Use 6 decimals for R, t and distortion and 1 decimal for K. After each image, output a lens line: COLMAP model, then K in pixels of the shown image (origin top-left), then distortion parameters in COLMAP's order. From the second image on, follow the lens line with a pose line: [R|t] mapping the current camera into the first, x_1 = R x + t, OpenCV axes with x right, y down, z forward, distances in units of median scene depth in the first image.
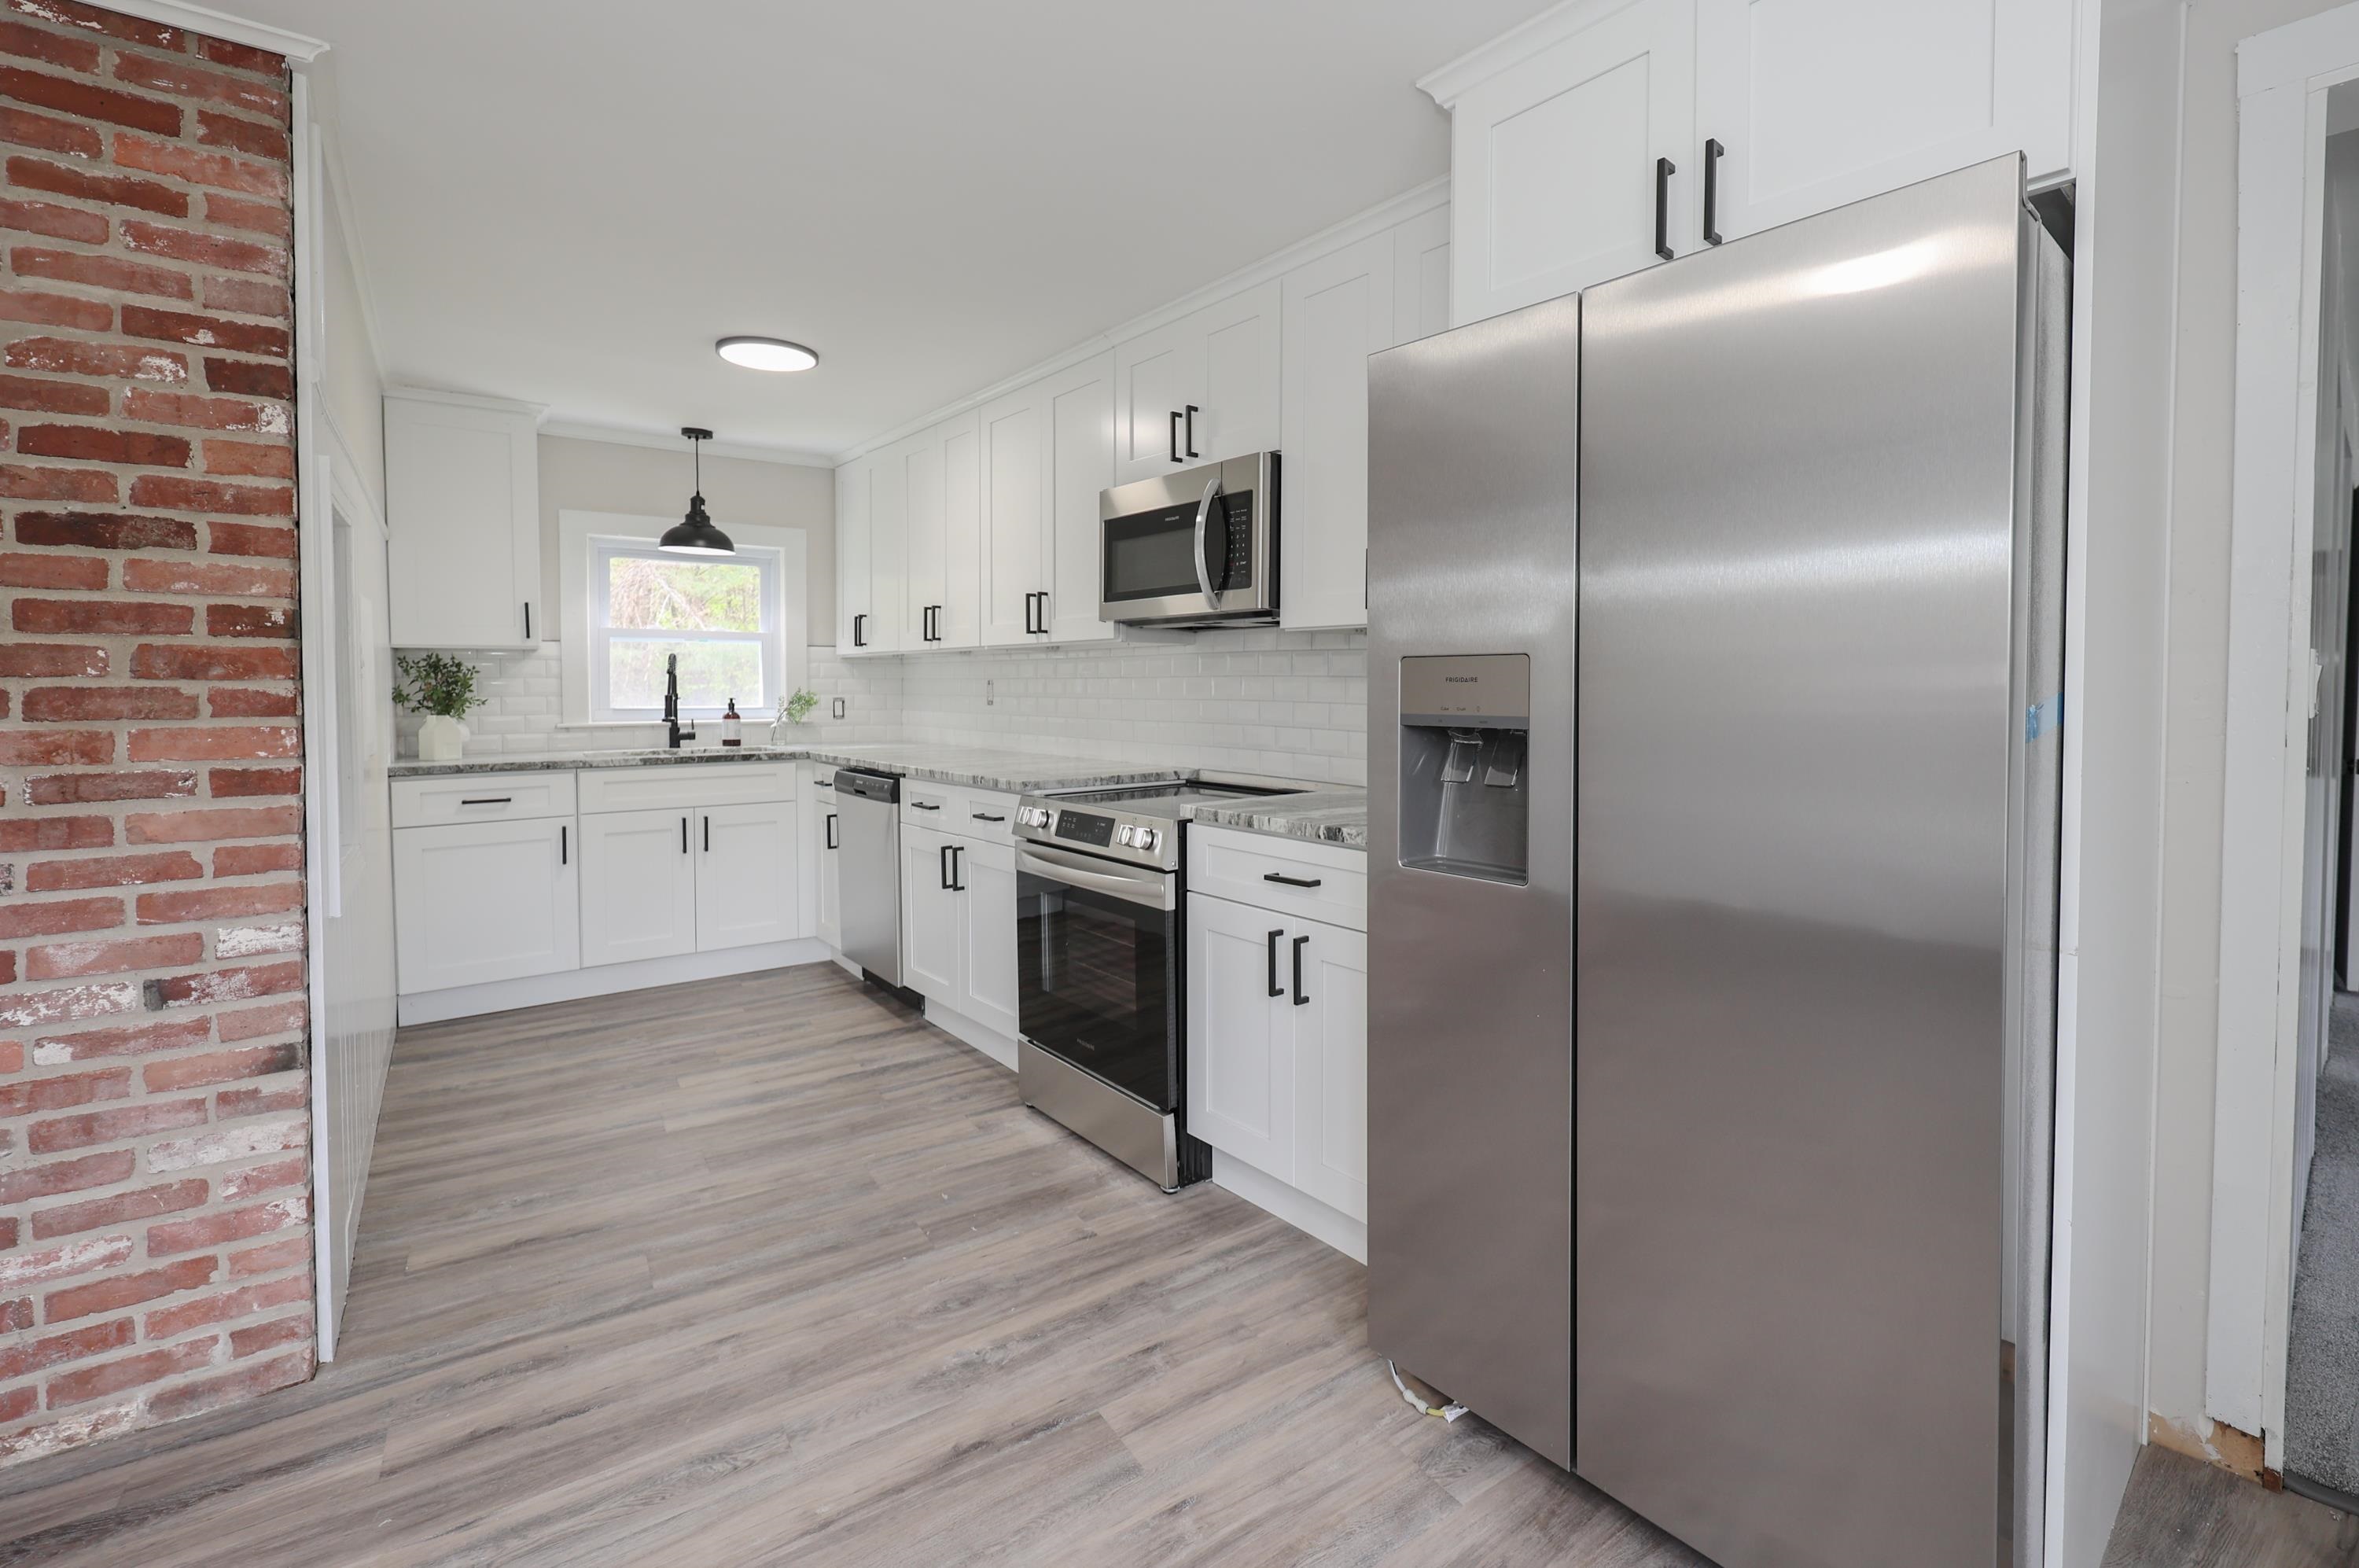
lens RADIAL K [[1029.8, 0, 1282.9], [0, 1029.8, 711.8], [0, 0, 1]] dist [0.000067, -0.000513]
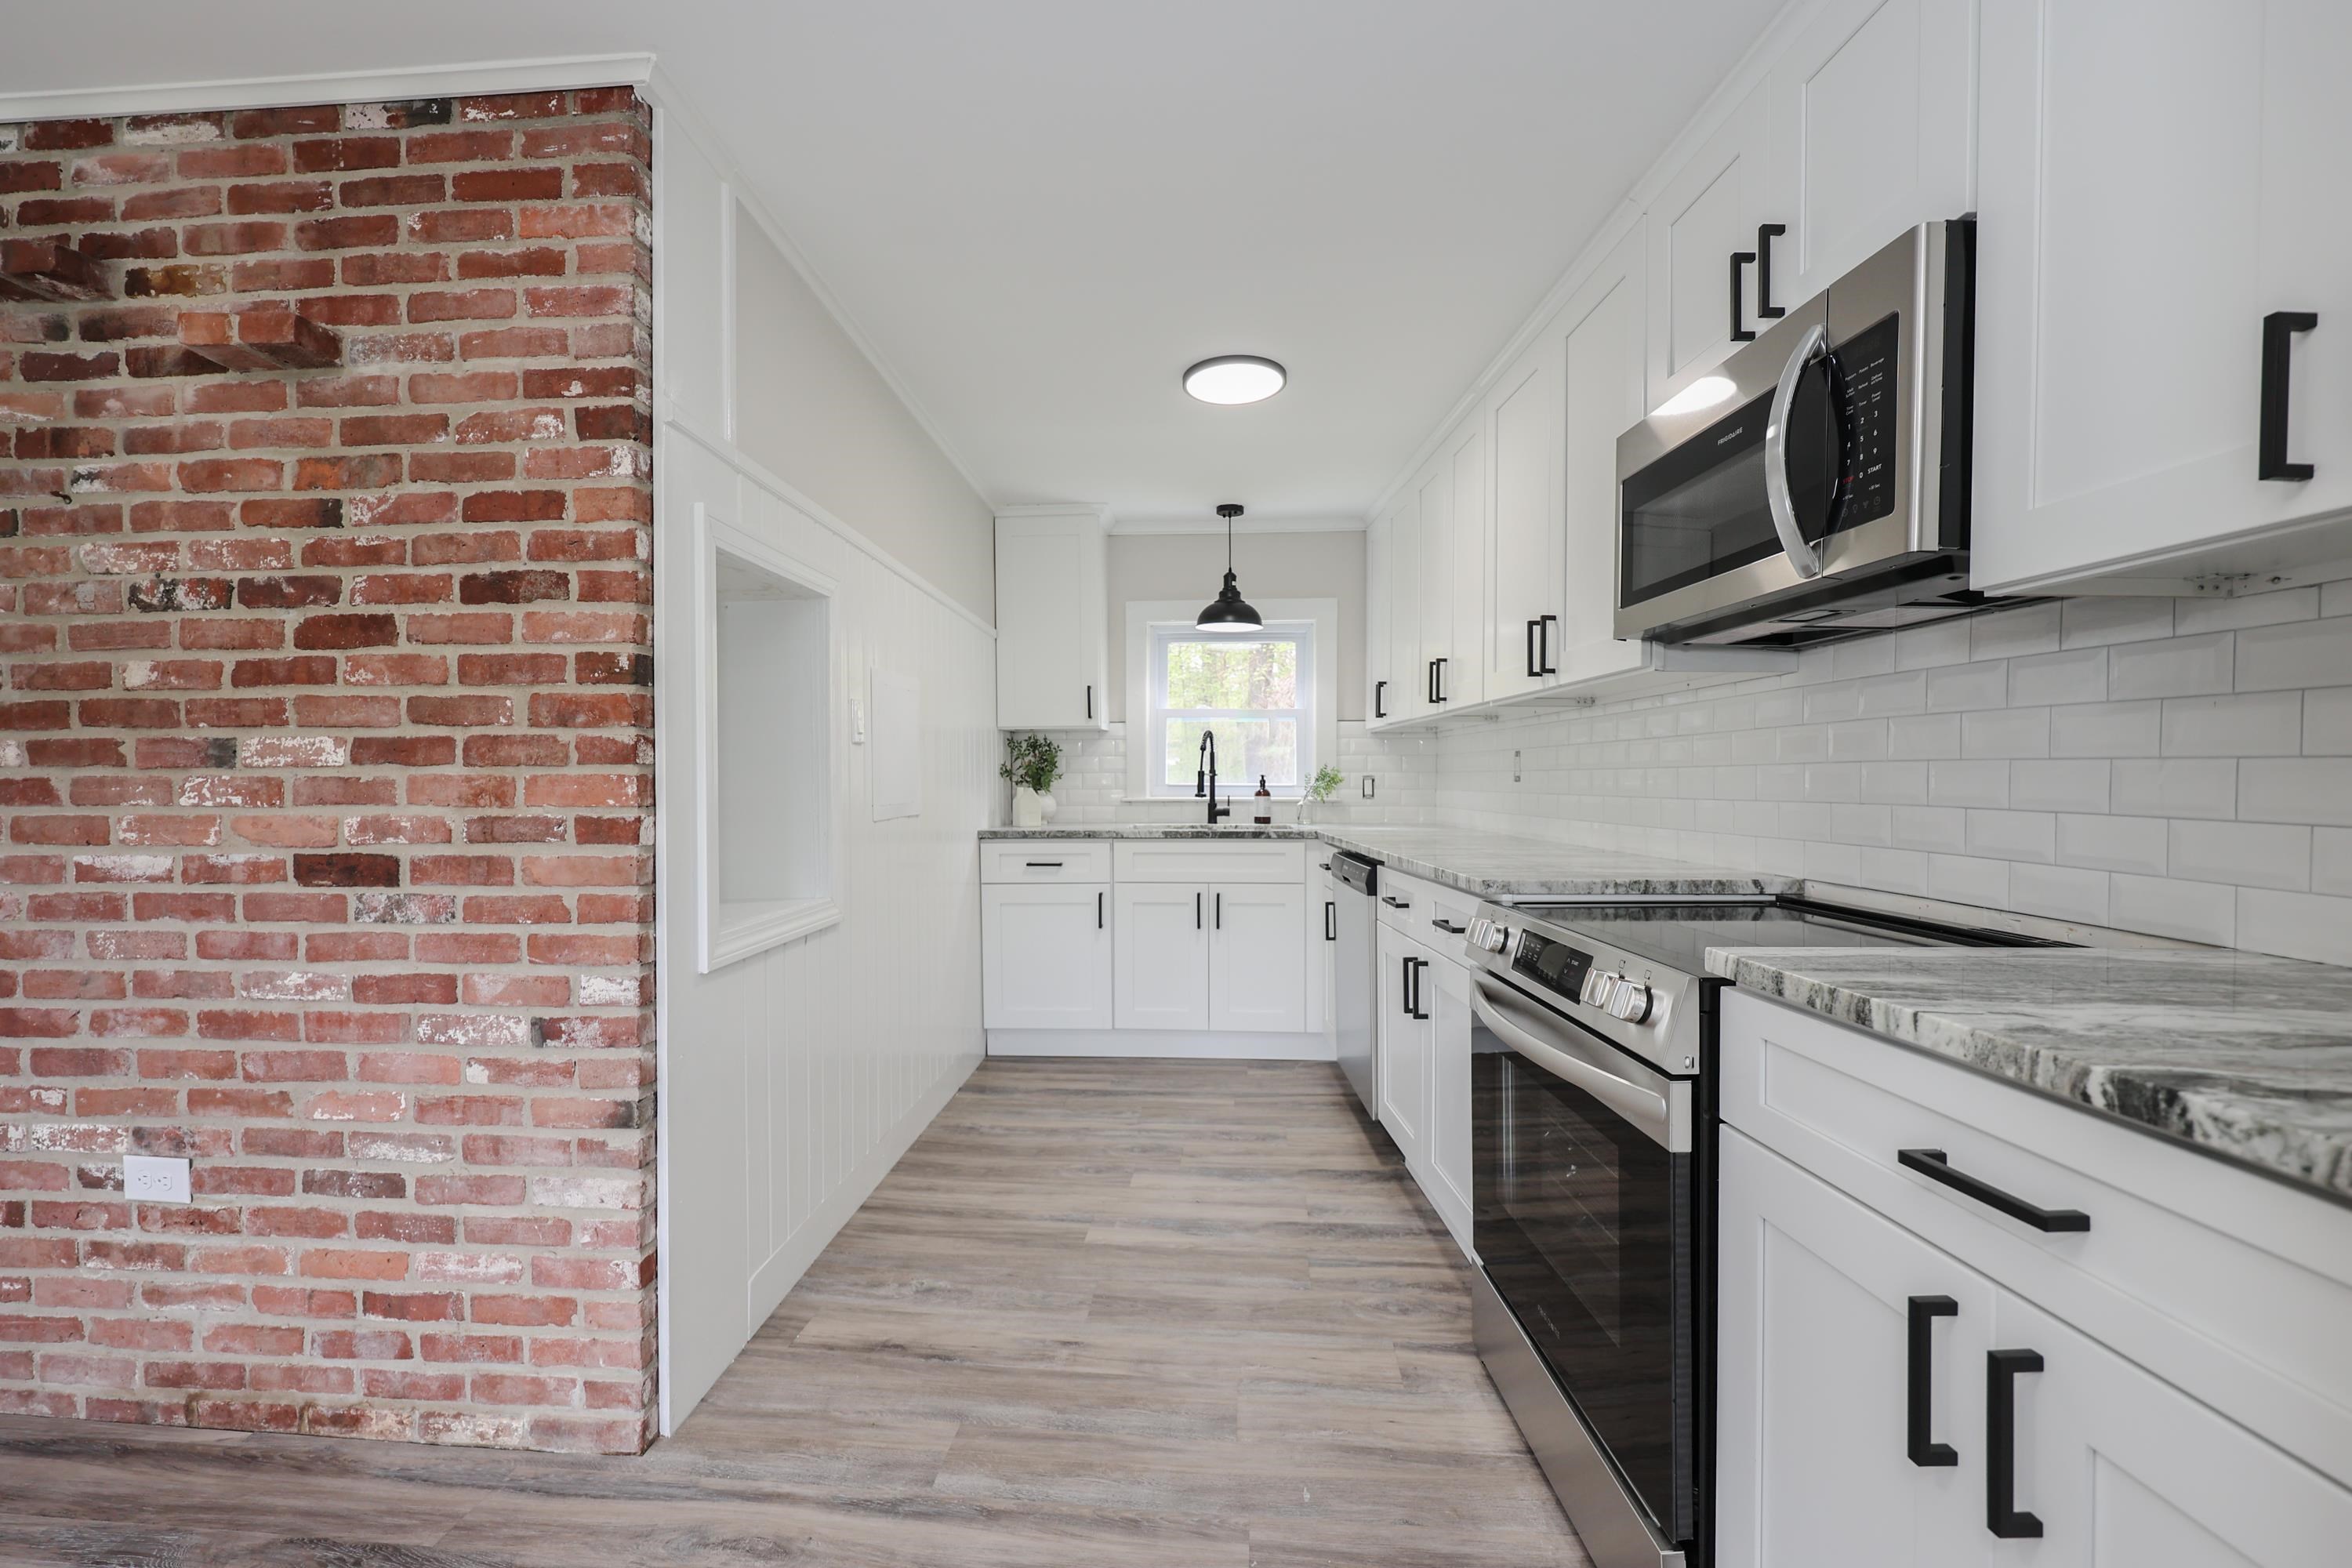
lens RADIAL K [[966.7, 0, 1169.9], [0, 966.7, 793.3], [0, 0, 1]] dist [-0.000102, 0.000083]
pose [[0.753483, 0.006203, -0.657438, 0.018916], [-0.013806, 0.999884, -0.006389, 0.030717], [0.657322, 0.013891, 0.753482, 0.649869]]
